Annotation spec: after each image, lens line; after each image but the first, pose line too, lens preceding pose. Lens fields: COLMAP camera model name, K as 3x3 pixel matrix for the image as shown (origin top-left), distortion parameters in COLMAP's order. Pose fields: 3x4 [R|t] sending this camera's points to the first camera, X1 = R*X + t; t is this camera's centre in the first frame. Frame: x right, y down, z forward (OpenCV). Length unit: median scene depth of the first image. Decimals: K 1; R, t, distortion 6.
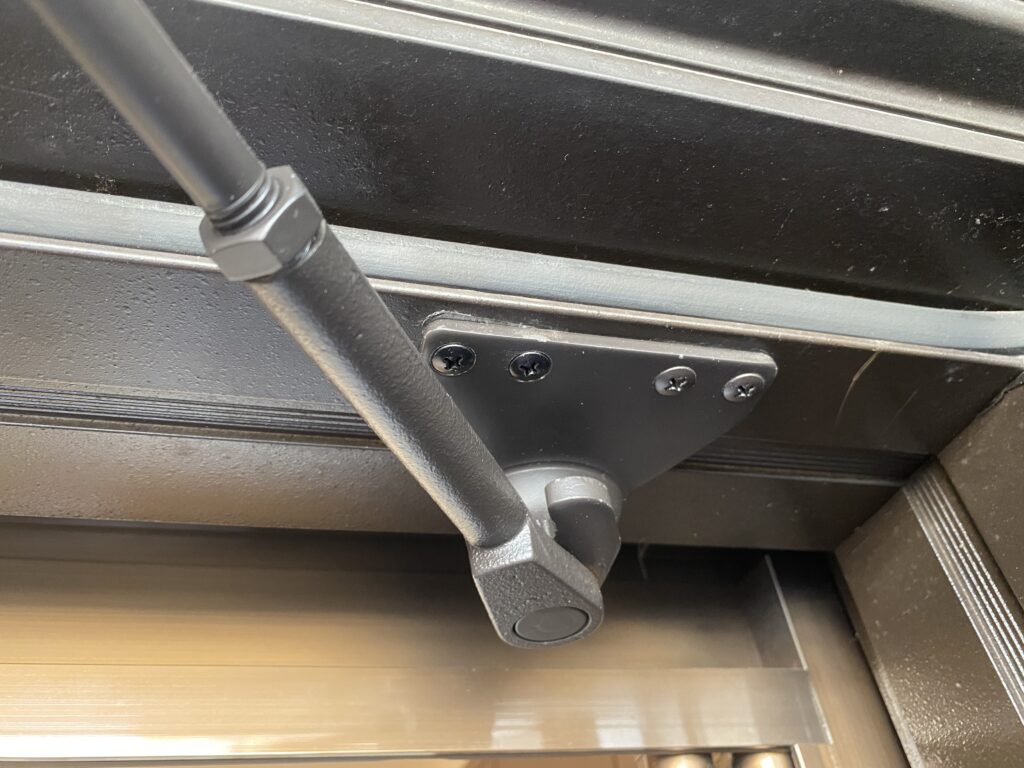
lens RADIAL K [[762.1, 0, 496.2], [0, 762.1, 363.0], [0, 0, 1]] dist [-0.071280, 0.036664]
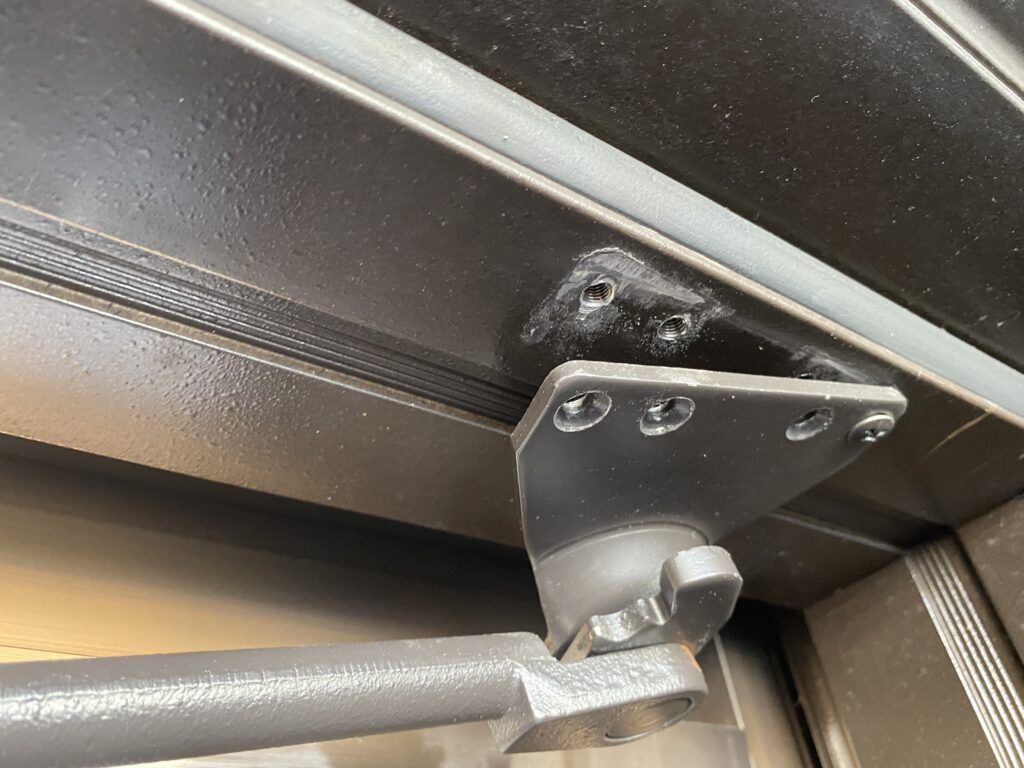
lens RADIAL K [[762.1, 0, 496.2], [0, 762.1, 363.0], [0, 0, 1]] dist [-0.071280, 0.036664]
pose [[0.950287, 0.209838, 0.230048, -0.245363], [-0.209422, 0.977466, -0.026506, 0.064665], [-0.230426, -0.022988, 0.972818, 0.216478]]
